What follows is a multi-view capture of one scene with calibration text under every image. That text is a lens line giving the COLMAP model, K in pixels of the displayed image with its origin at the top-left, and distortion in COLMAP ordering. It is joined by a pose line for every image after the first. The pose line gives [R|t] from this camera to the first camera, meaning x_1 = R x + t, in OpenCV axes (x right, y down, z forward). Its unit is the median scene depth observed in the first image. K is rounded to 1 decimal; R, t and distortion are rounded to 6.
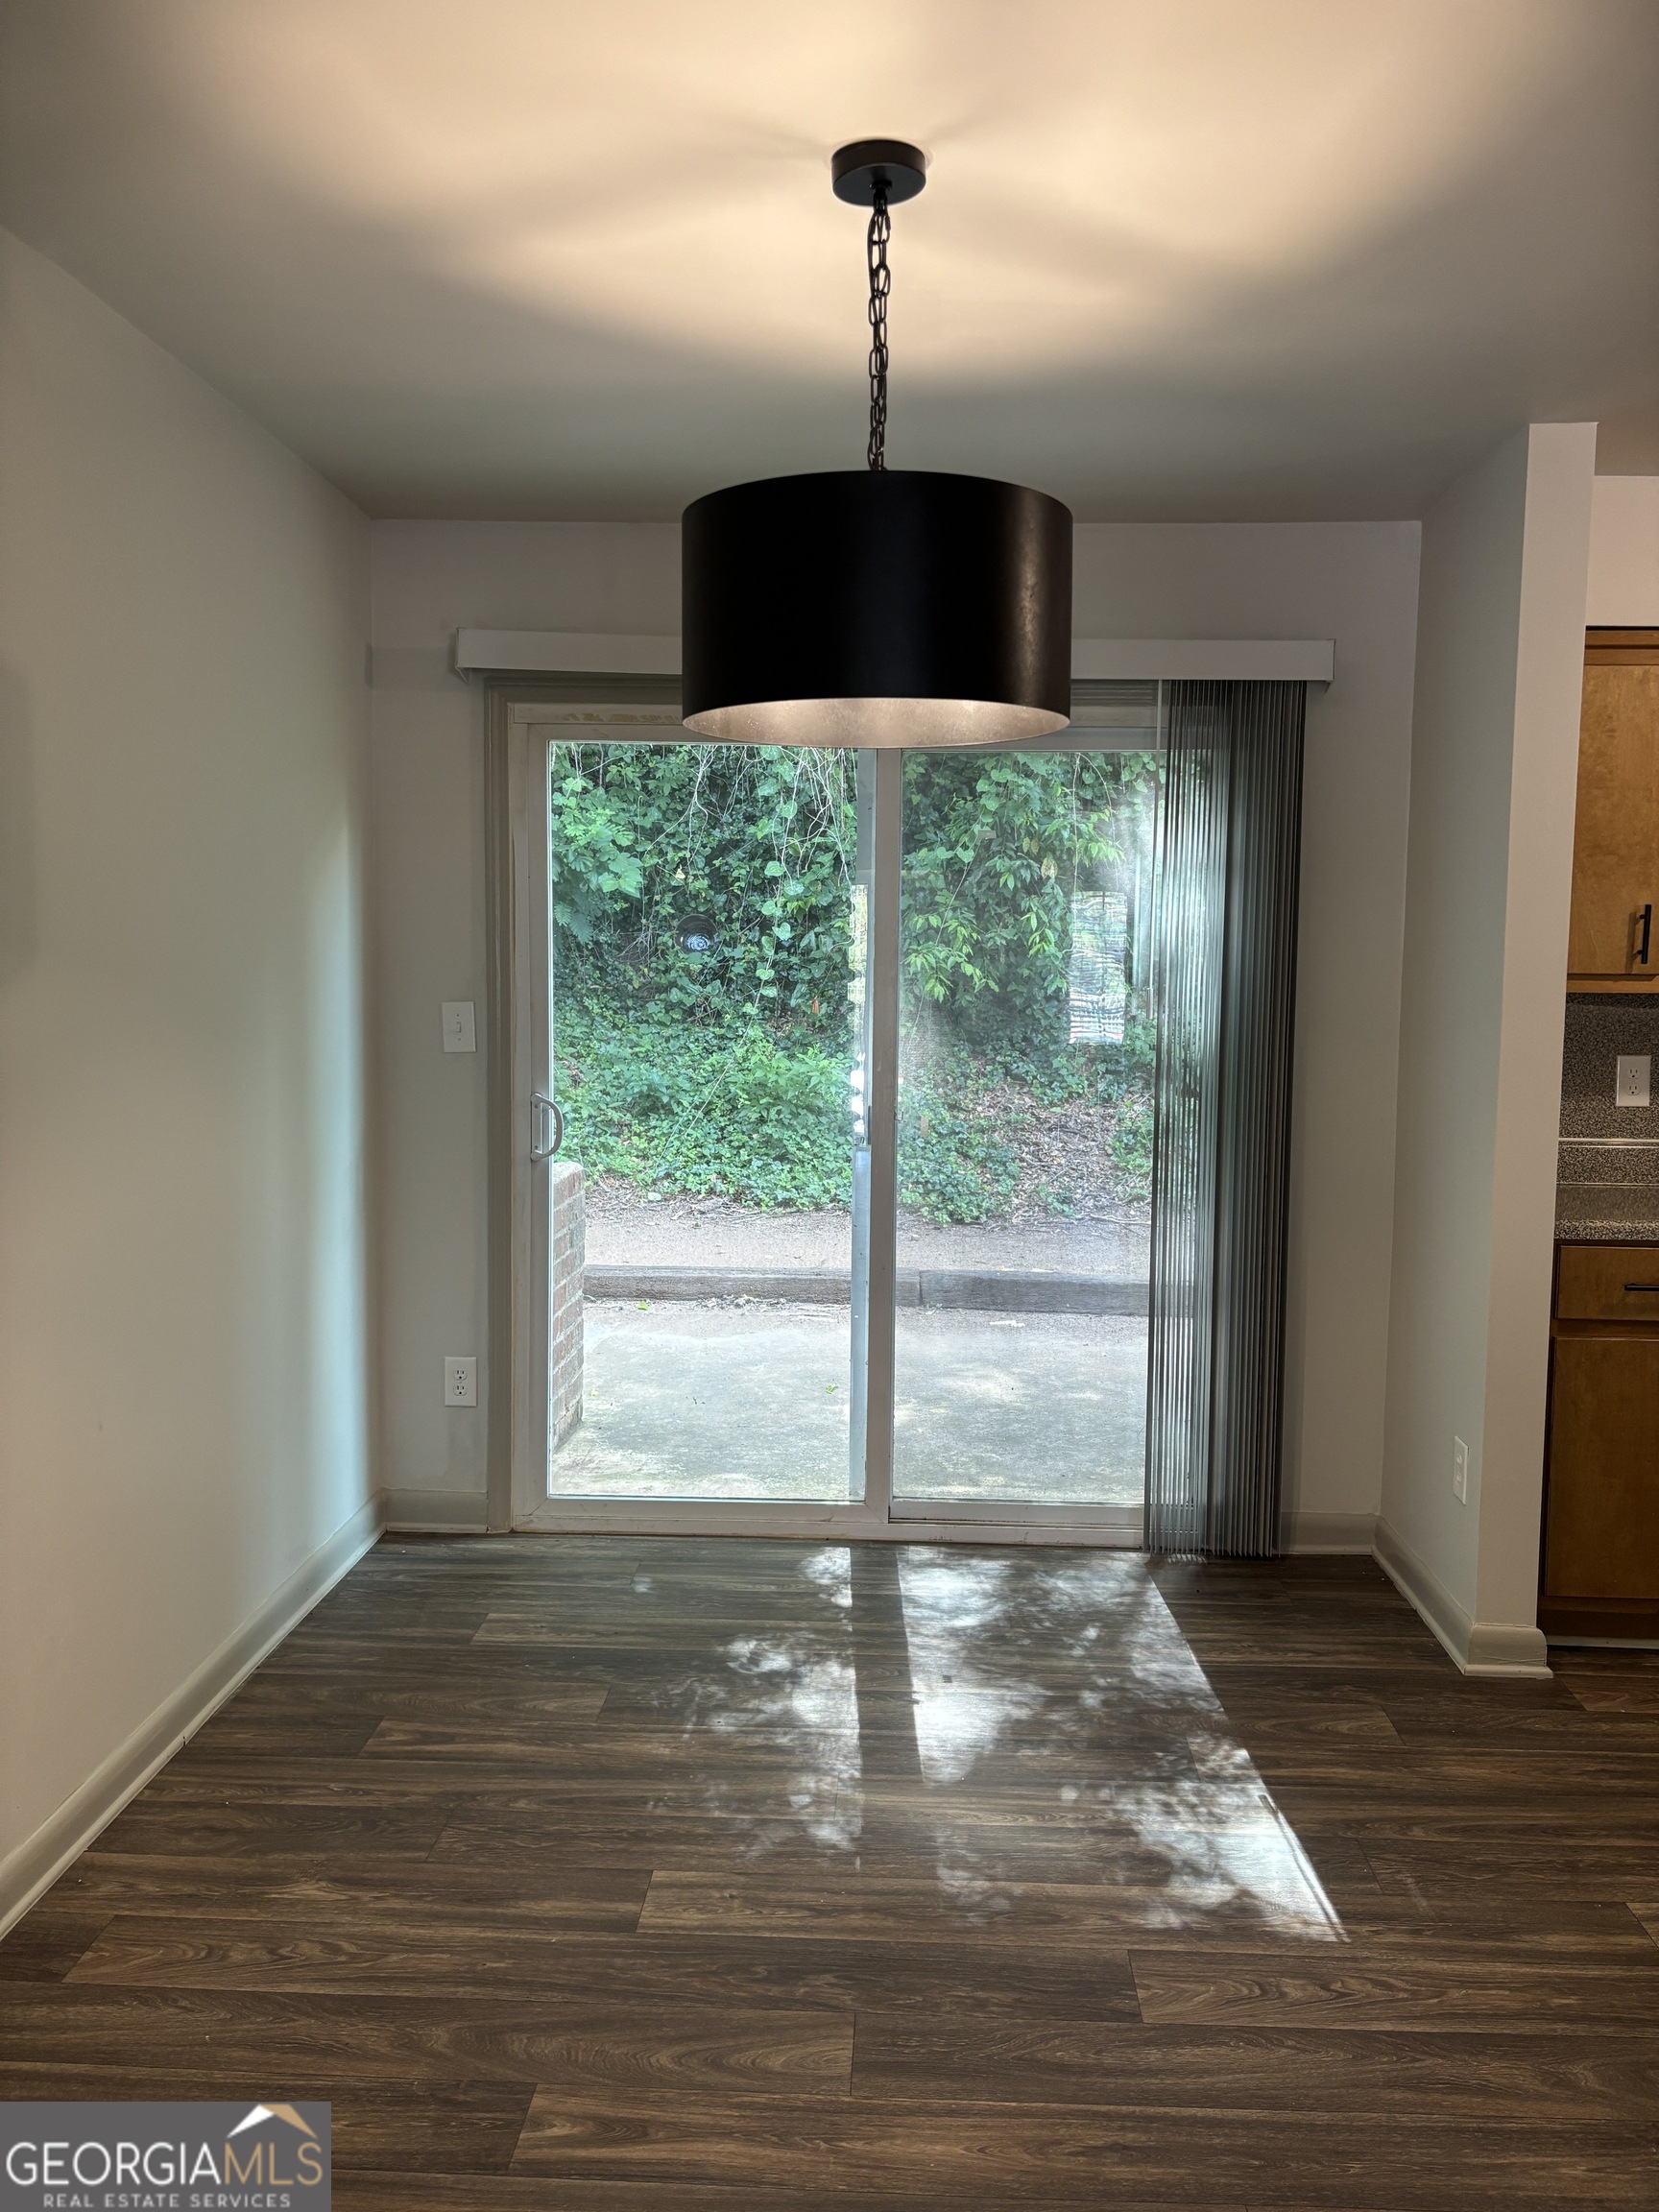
lens RADIAL K [[1706.5, 0, 840.9], [0, 1706.5, 1106.9], [0, 0, 1]] dist [0.008901, -0.002869]
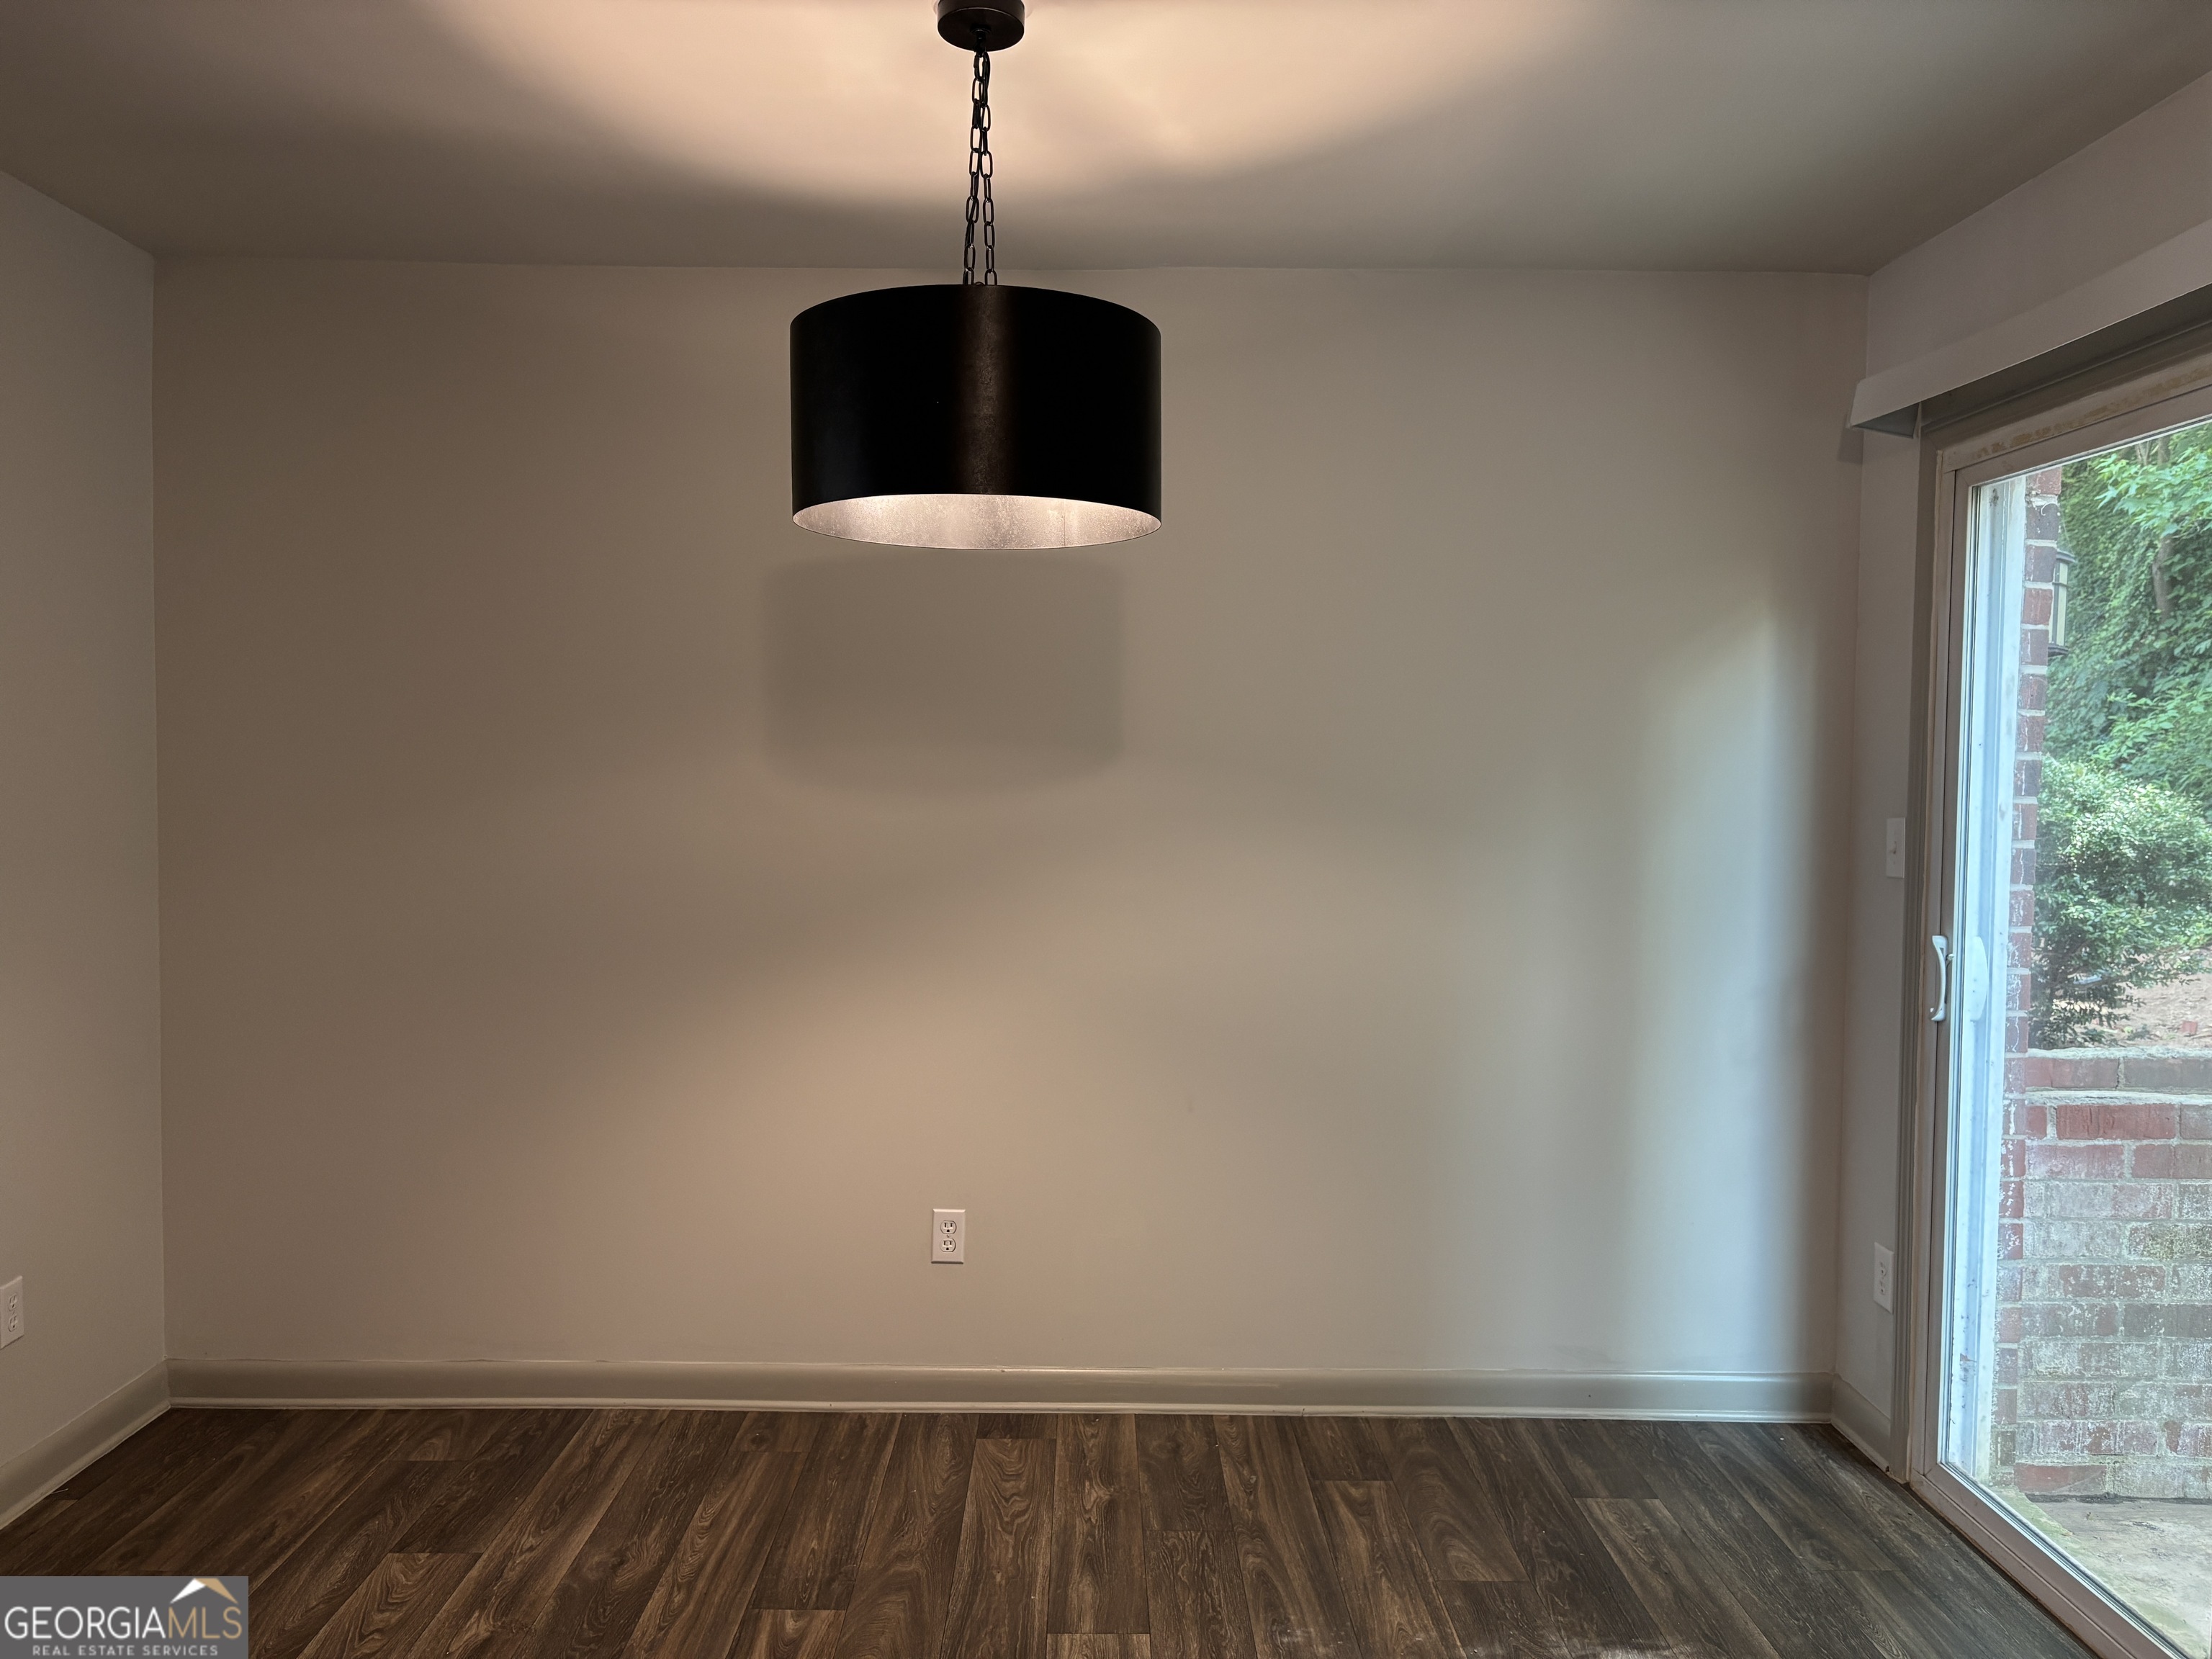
lens RADIAL K [[1706.5, 0, 1089.6], [0, 1706.5, 822.9], [0, 0, 1]] dist [0.008901, -0.002869]
pose [[0.047982, 0.032570, -0.998317, 0.847454], [-0.105518, 0.994041, 0.027359, -0.059160], [0.993259, 0.104027, 0.051133, 0.808742]]
